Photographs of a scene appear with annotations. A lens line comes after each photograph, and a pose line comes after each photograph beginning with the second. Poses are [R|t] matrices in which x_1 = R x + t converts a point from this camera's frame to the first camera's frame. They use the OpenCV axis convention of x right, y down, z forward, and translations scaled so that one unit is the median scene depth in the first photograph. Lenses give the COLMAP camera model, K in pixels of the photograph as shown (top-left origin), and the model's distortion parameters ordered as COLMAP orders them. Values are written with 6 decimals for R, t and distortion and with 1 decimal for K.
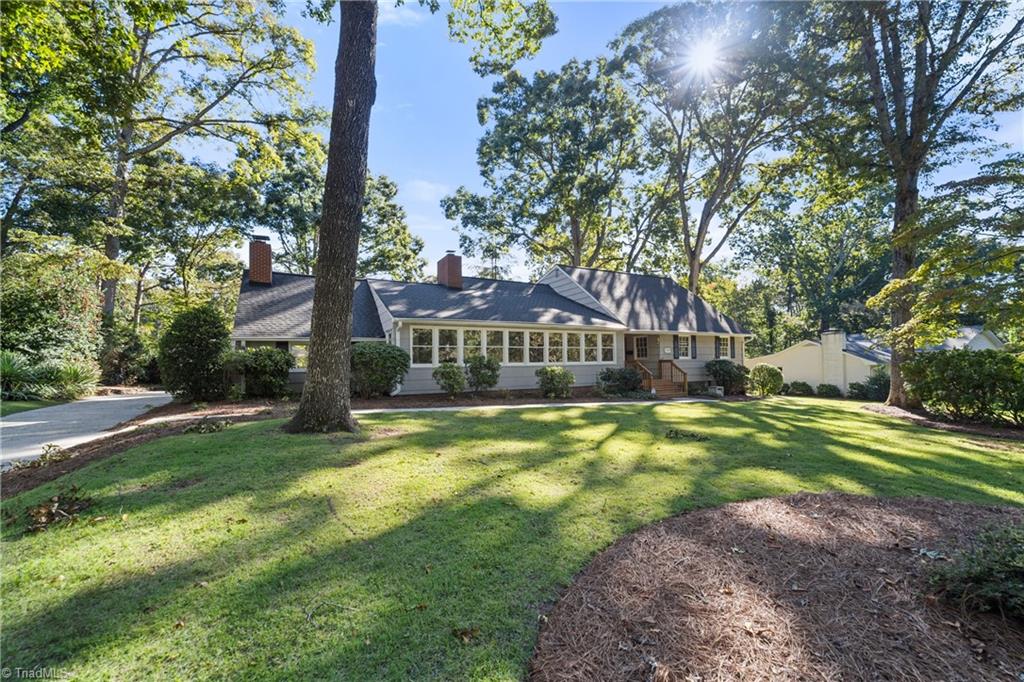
lens RADIAL K [[402.9, 0, 512.0], [0, 402.9, 341.0], [0, 0, 1]] dist [-0.000111, 0.000009]
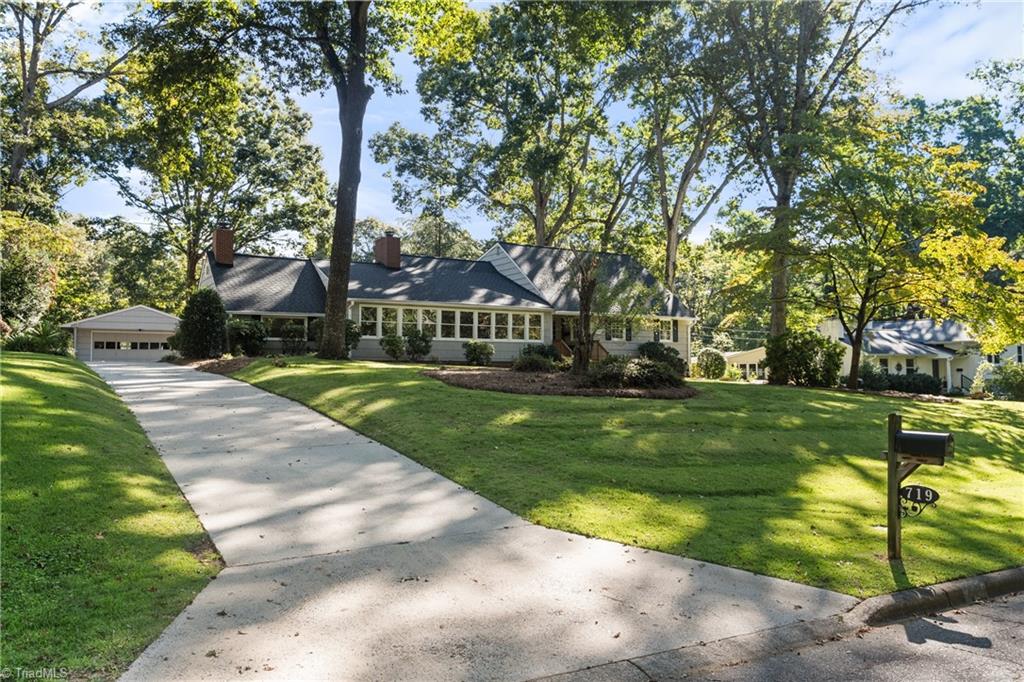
lens RADIAL K [[791.2, 0, 512.0], [0, 791.2, 341.0], [0, 0, 1]] dist [0.072740, -0.000134]
pose [[0.999170, 0.016759, 0.037119, 0.074579], [-0.017268, 0.999760, 0.013449, 0.020082], [-0.036884, -0.014079, 0.999220, -0.856646]]
